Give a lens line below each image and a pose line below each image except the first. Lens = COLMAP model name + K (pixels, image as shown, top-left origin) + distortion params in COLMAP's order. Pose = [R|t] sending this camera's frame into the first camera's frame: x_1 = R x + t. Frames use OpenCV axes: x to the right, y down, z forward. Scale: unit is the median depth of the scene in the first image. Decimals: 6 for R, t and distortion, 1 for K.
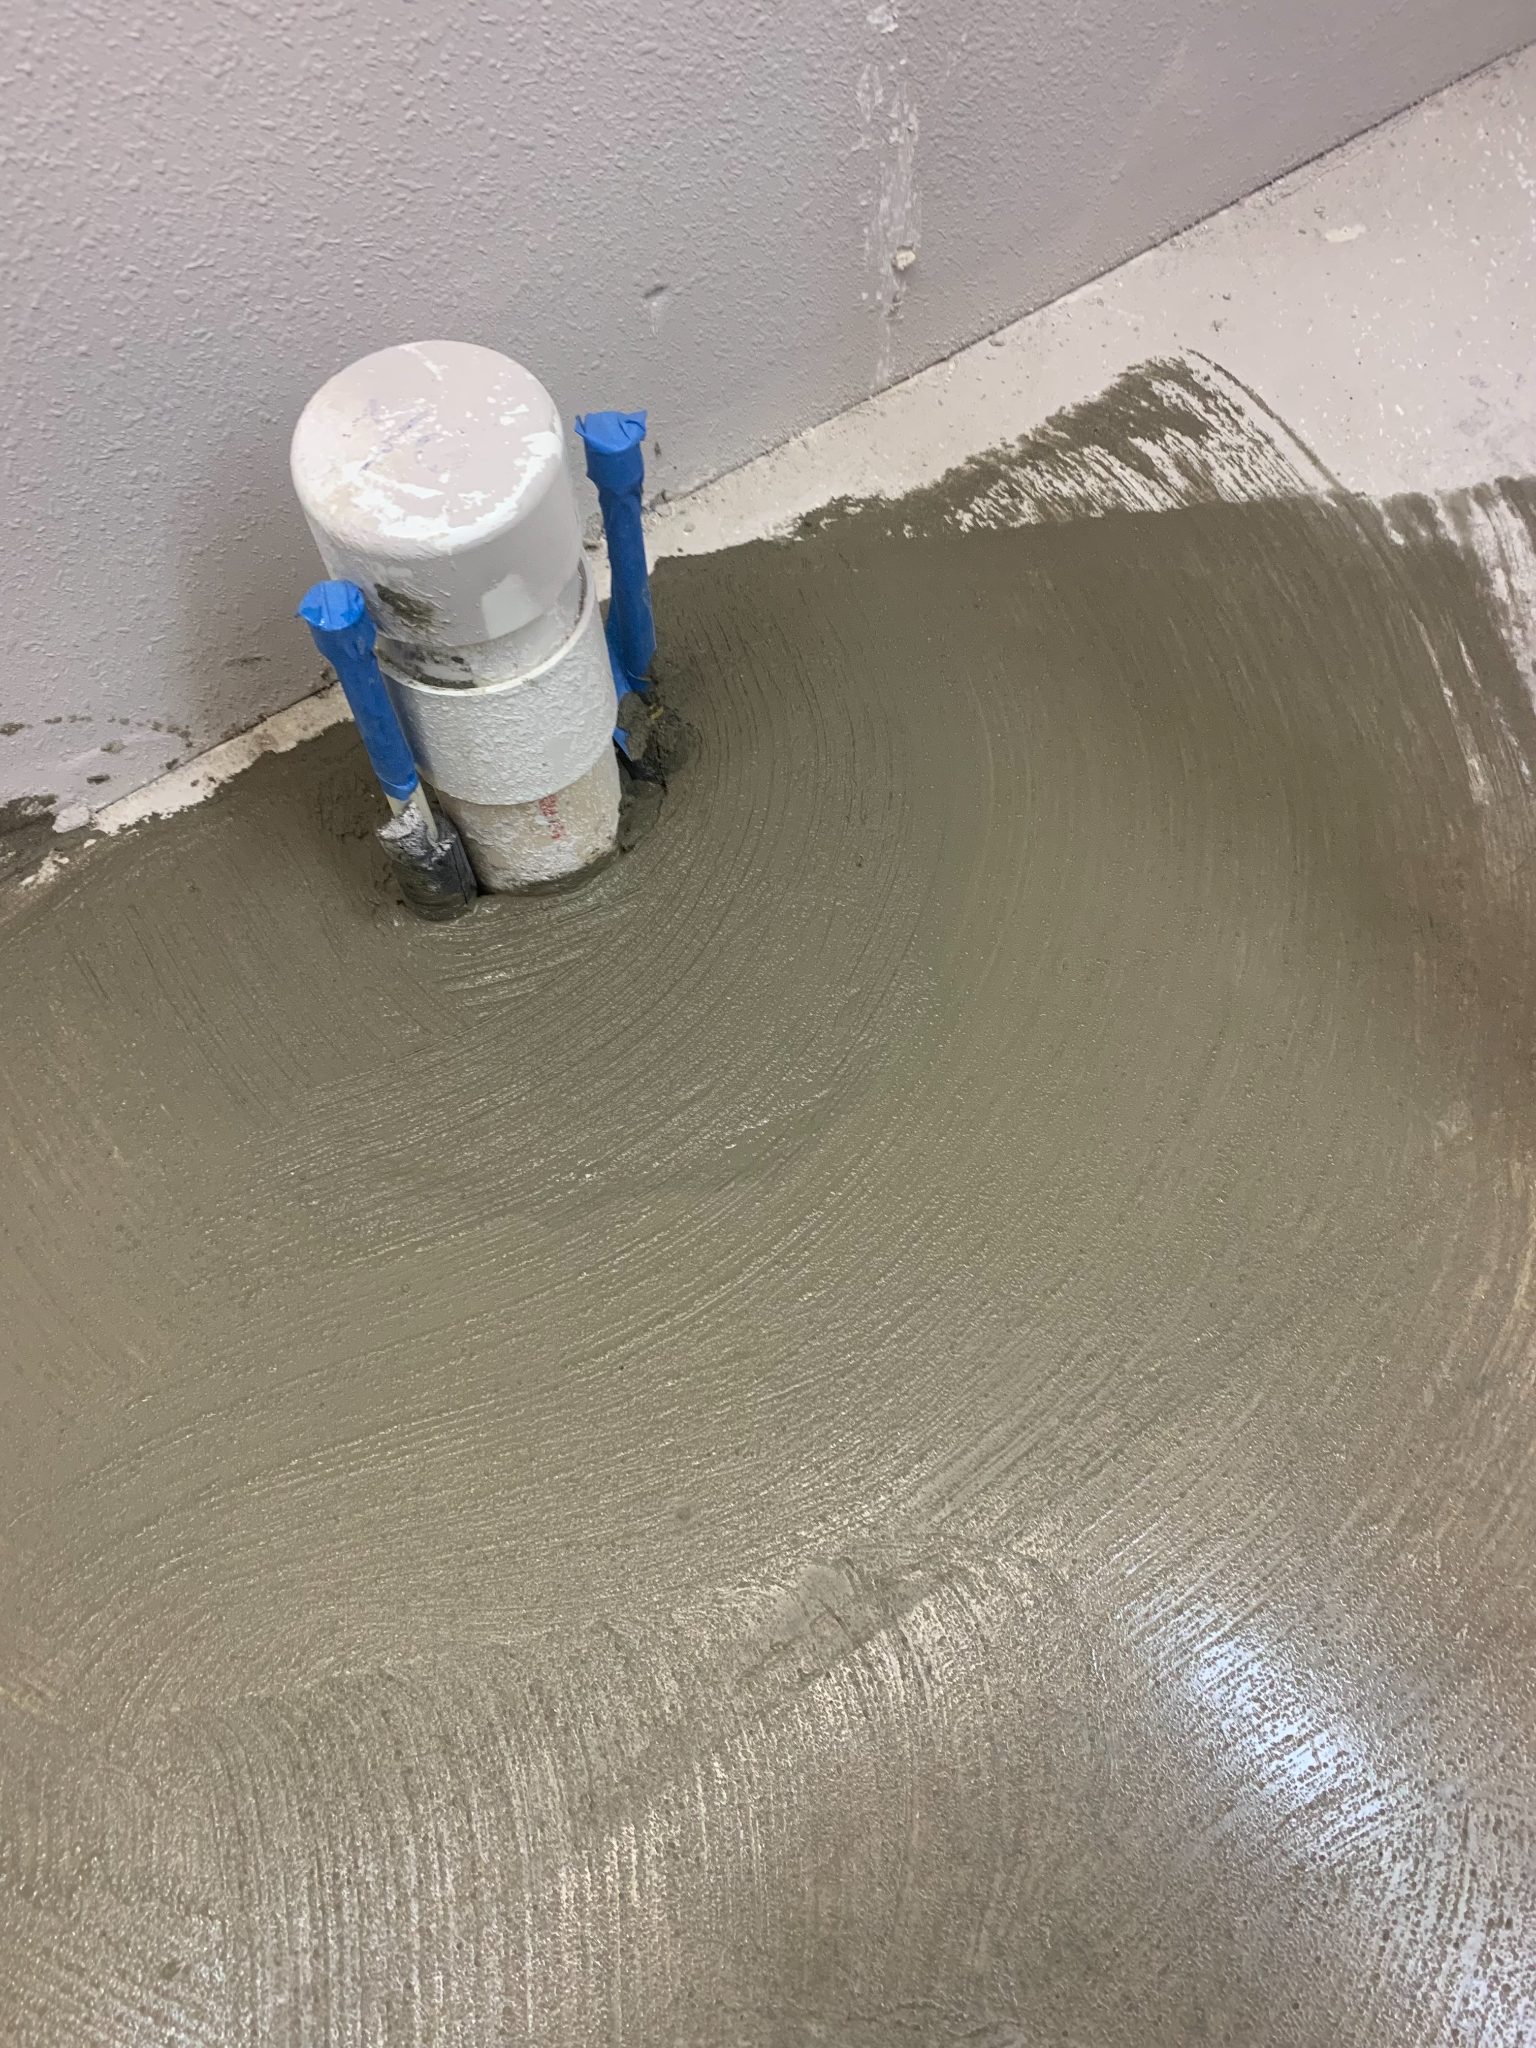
lens RADIAL K [[1580.8, 0, 768.0], [0, 1580.8, 1024.0], [0, 0, 1]] dist [0.049153, -0.058161]
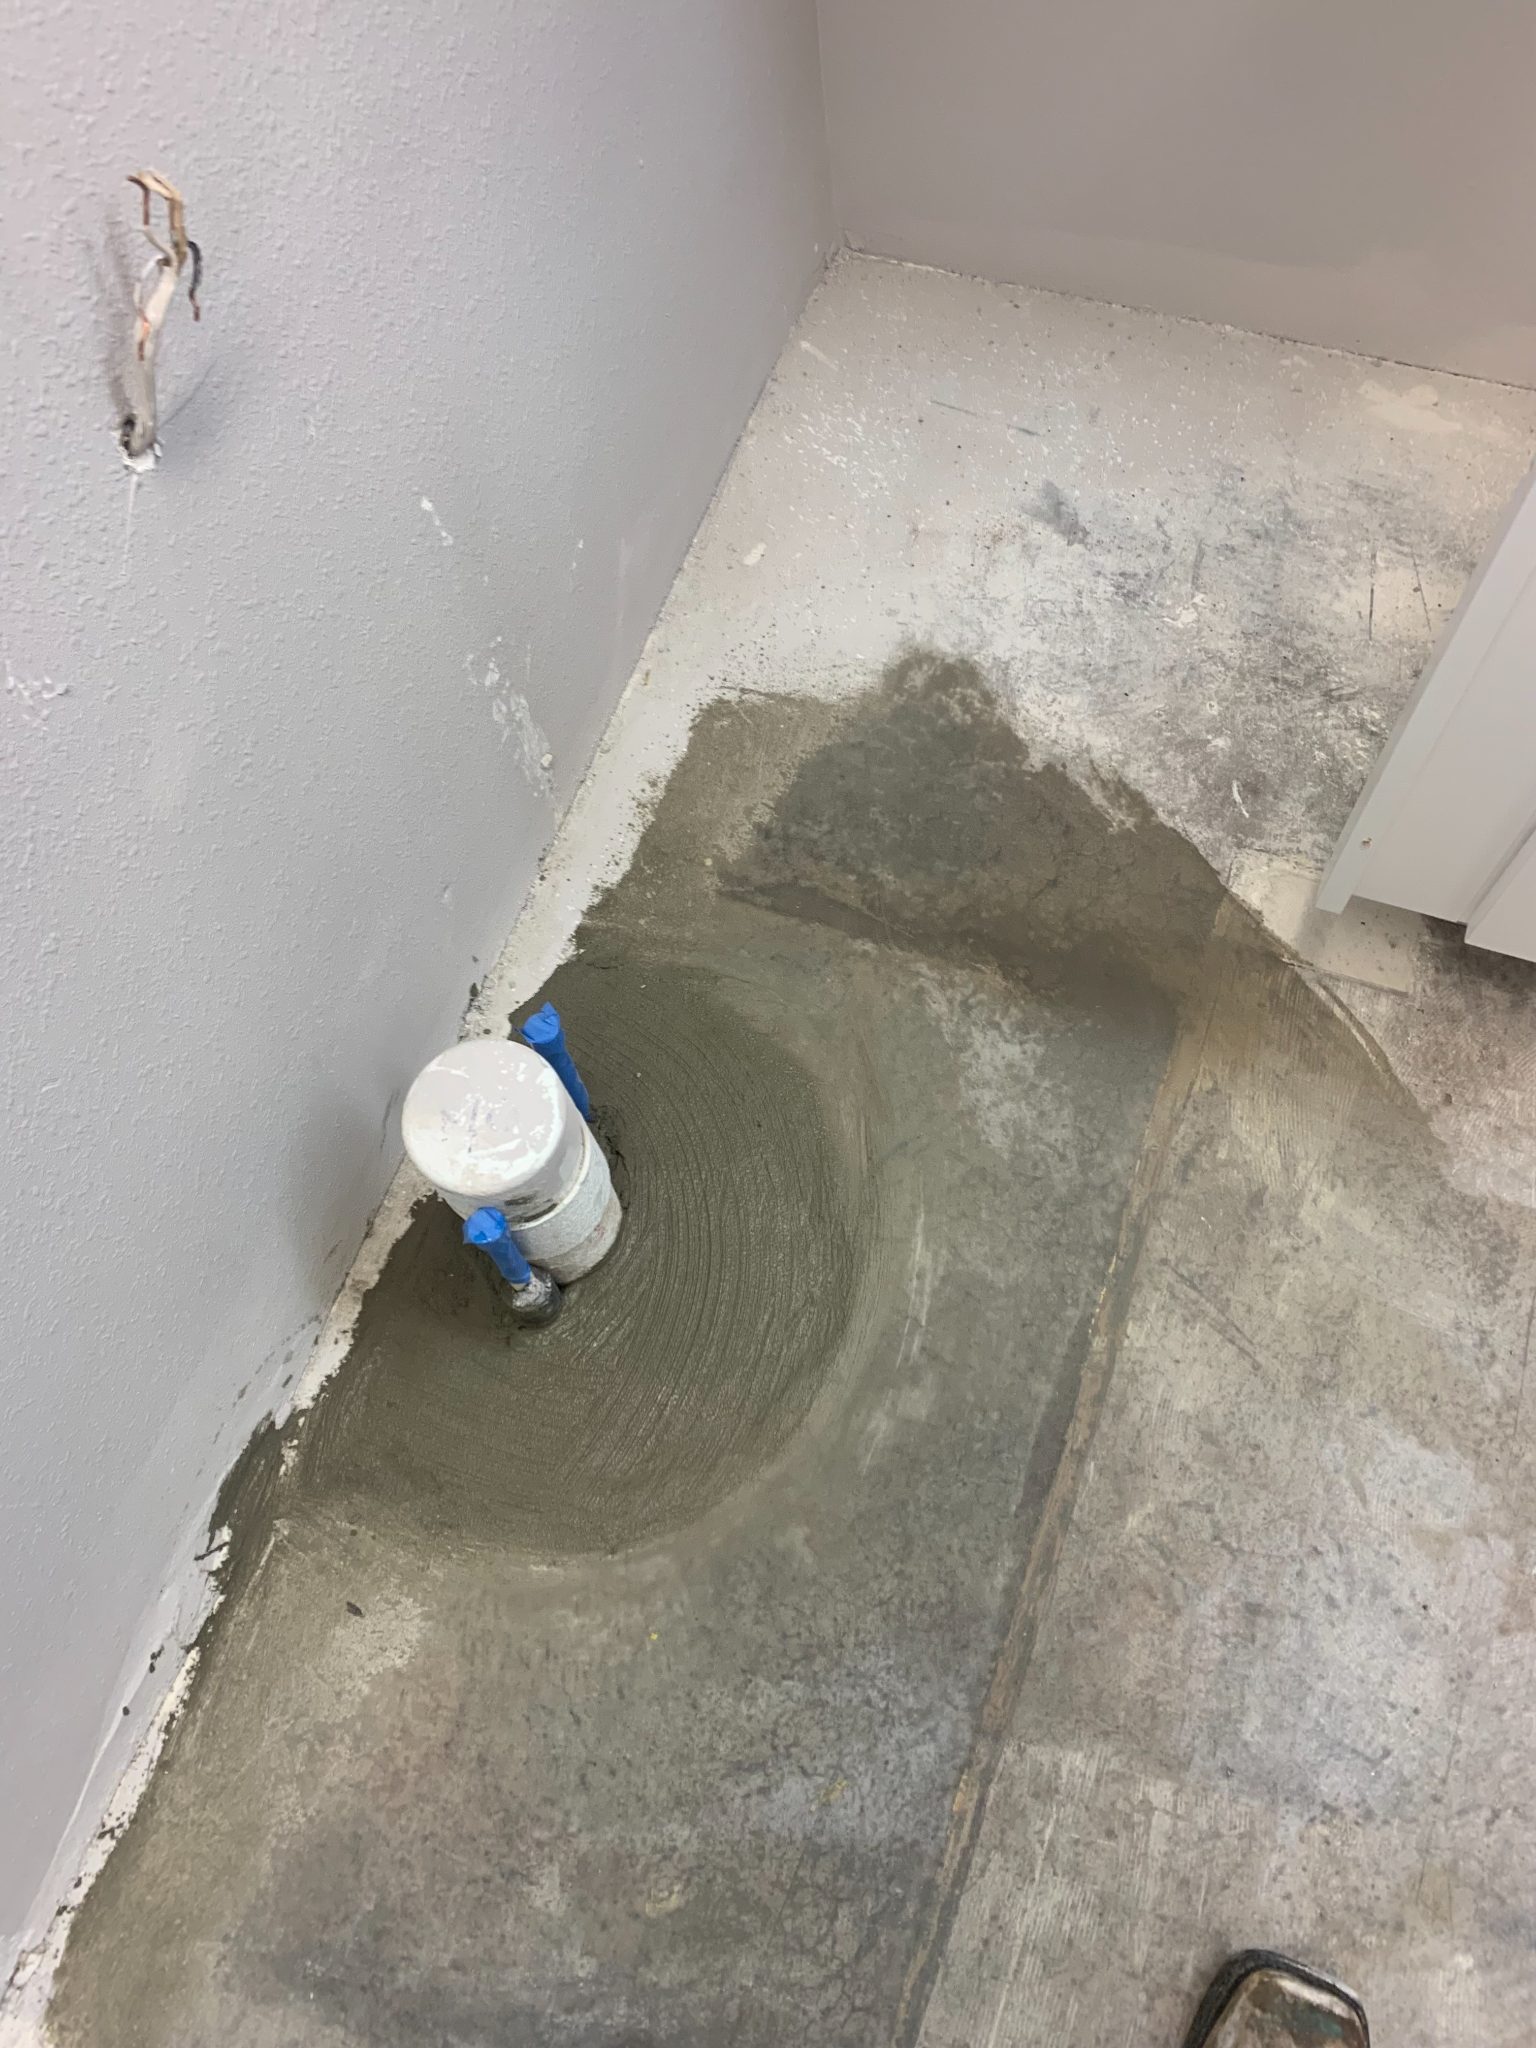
lens RADIAL K [[1580.8, 0, 768.0], [0, 1580.8, 1024.0], [0, 0, 1]] dist [0.049153, -0.058161]
pose [[0.813202, -0.550623, 0.188459, -0.161768], [0.549087, 0.833224, 0.065125, -0.269528], [-0.192888, 0.050521, 0.979919, -0.468997]]
